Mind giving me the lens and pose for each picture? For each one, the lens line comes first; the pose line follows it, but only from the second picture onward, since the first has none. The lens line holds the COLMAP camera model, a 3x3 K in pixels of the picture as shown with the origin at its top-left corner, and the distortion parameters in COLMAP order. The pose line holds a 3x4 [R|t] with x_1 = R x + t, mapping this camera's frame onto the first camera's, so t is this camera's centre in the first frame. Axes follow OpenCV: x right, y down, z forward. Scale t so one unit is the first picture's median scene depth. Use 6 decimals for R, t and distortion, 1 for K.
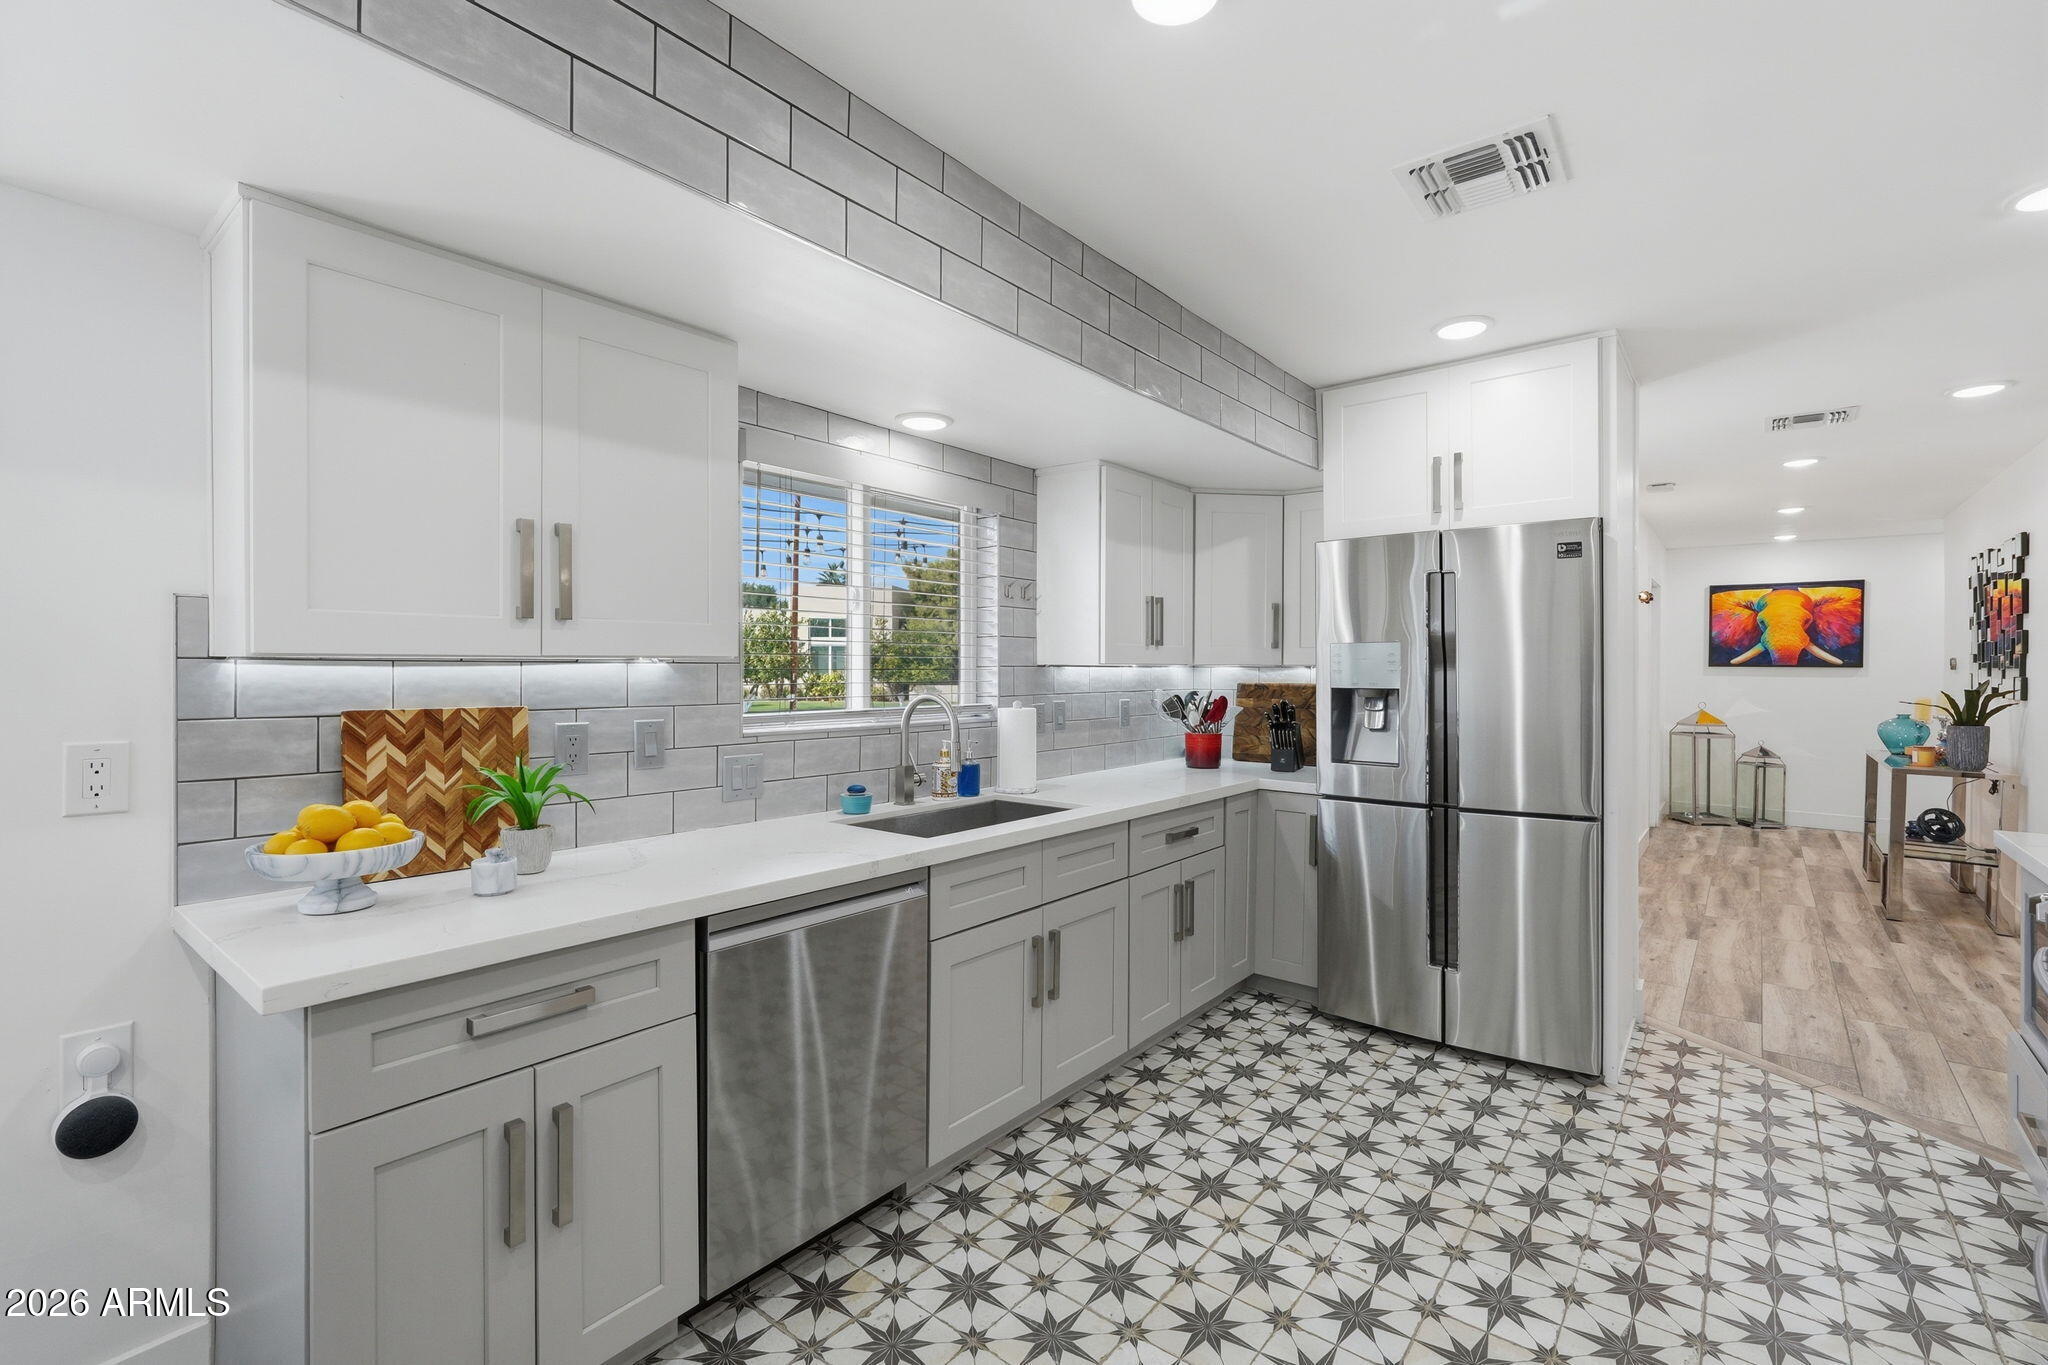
lens RADIAL K [[929.3, 0, 1006.1], [0, 929.3, 672.0], [0, 0, 1]] dist [-0.011065, 0.001853]
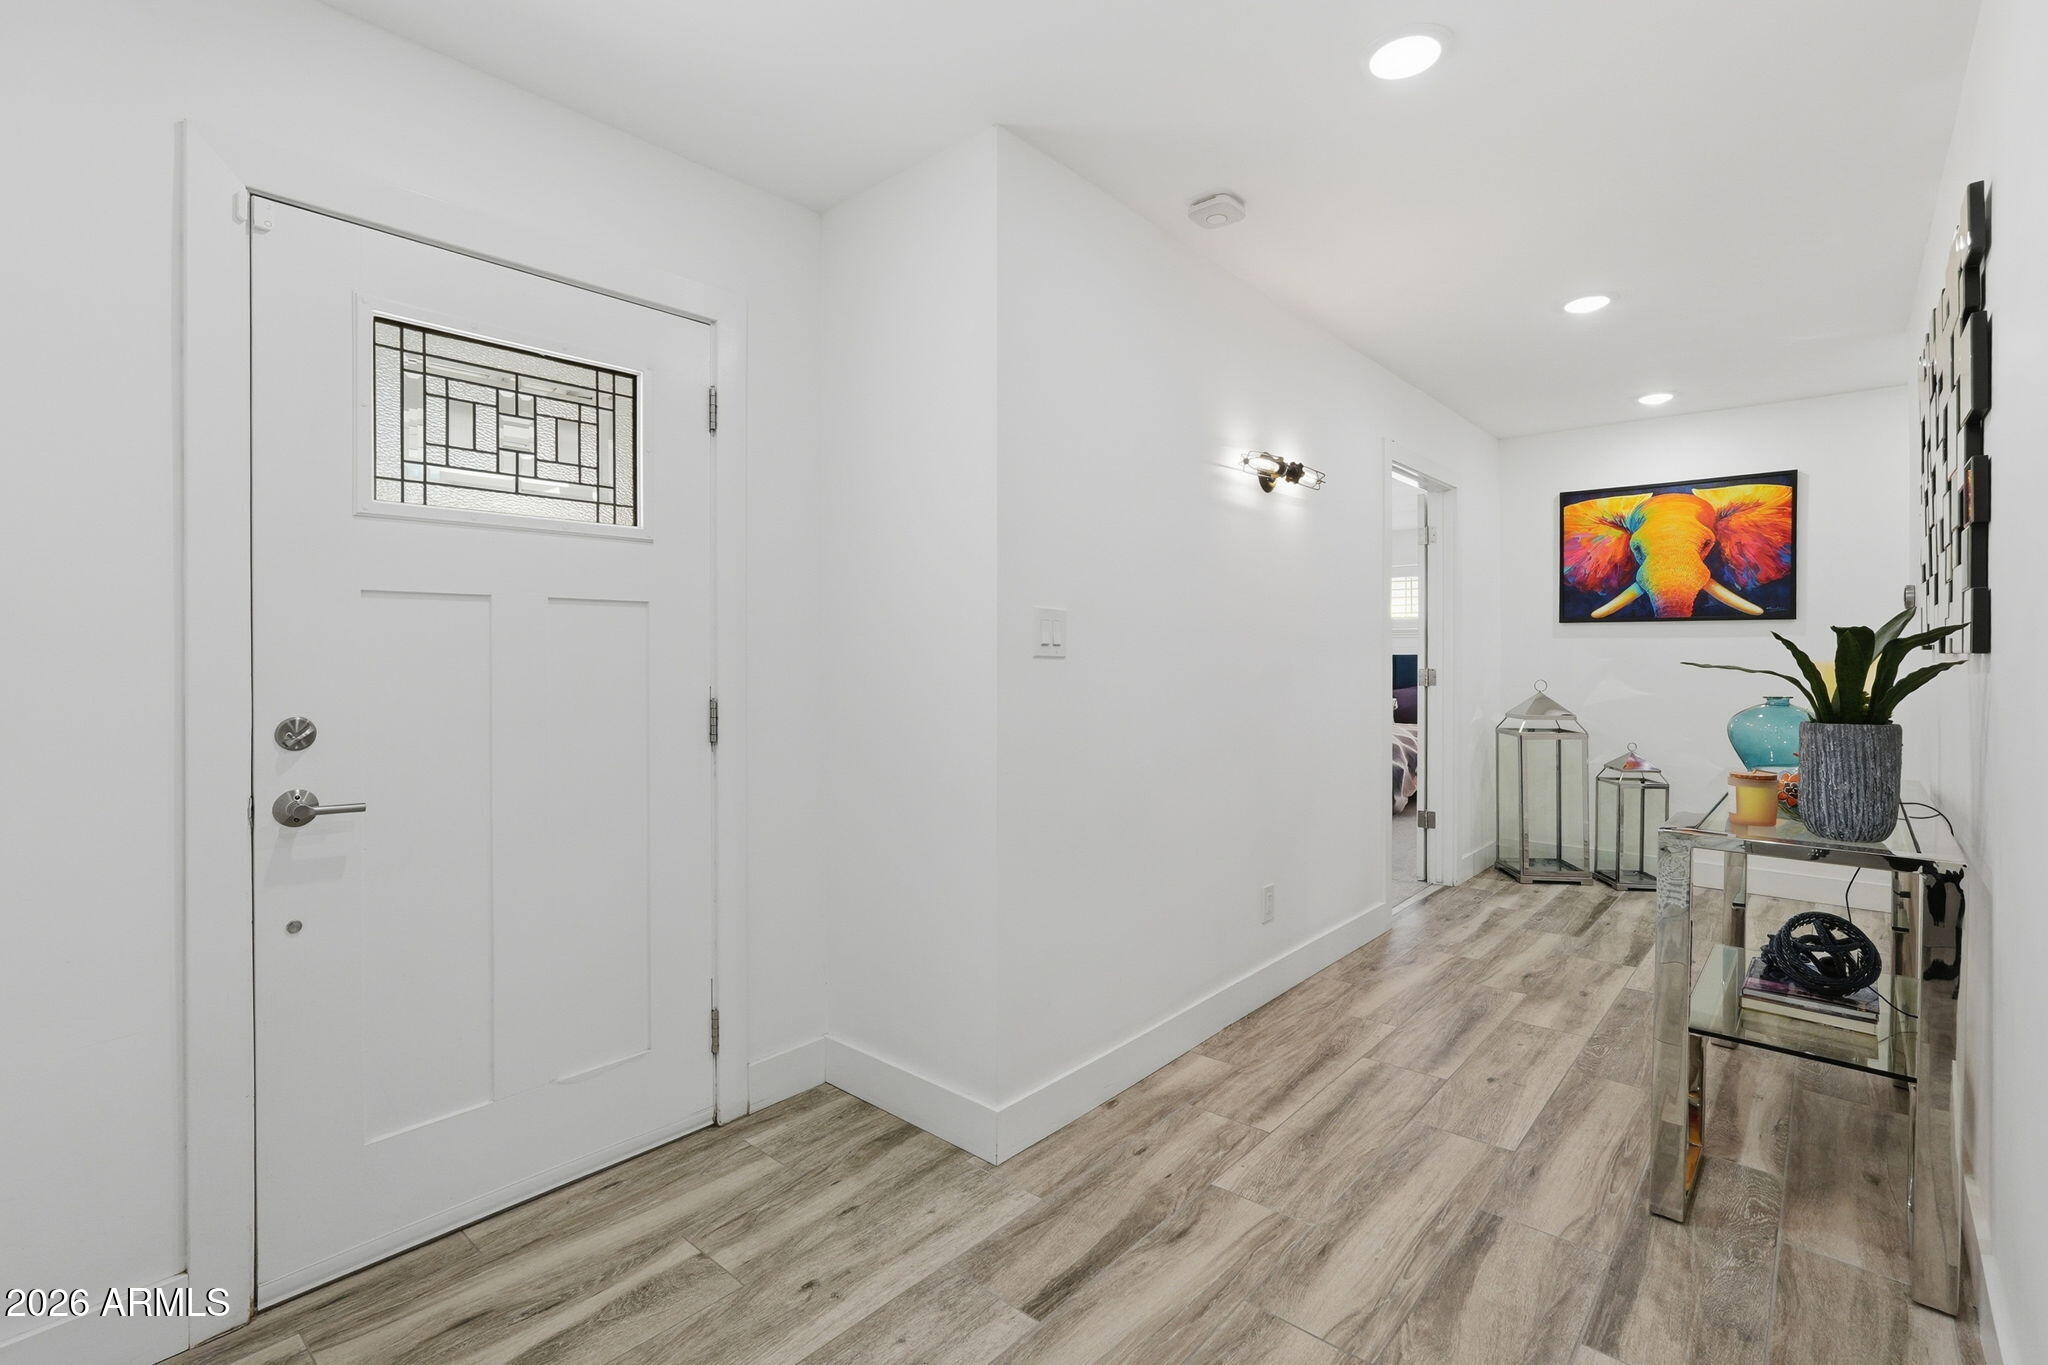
lens RADIAL K [[929.3, 0, 1038.4], [0, 929.3, 651.8], [0, 0, 1]] dist [-0.011065, 0.001853]
pose [[0.998940, -0.002199, -0.045968, 0.757625], [0.001683, 0.999935, -0.011273, 0.033764], [0.045990, 0.011183, 0.998879, 0.625421]]
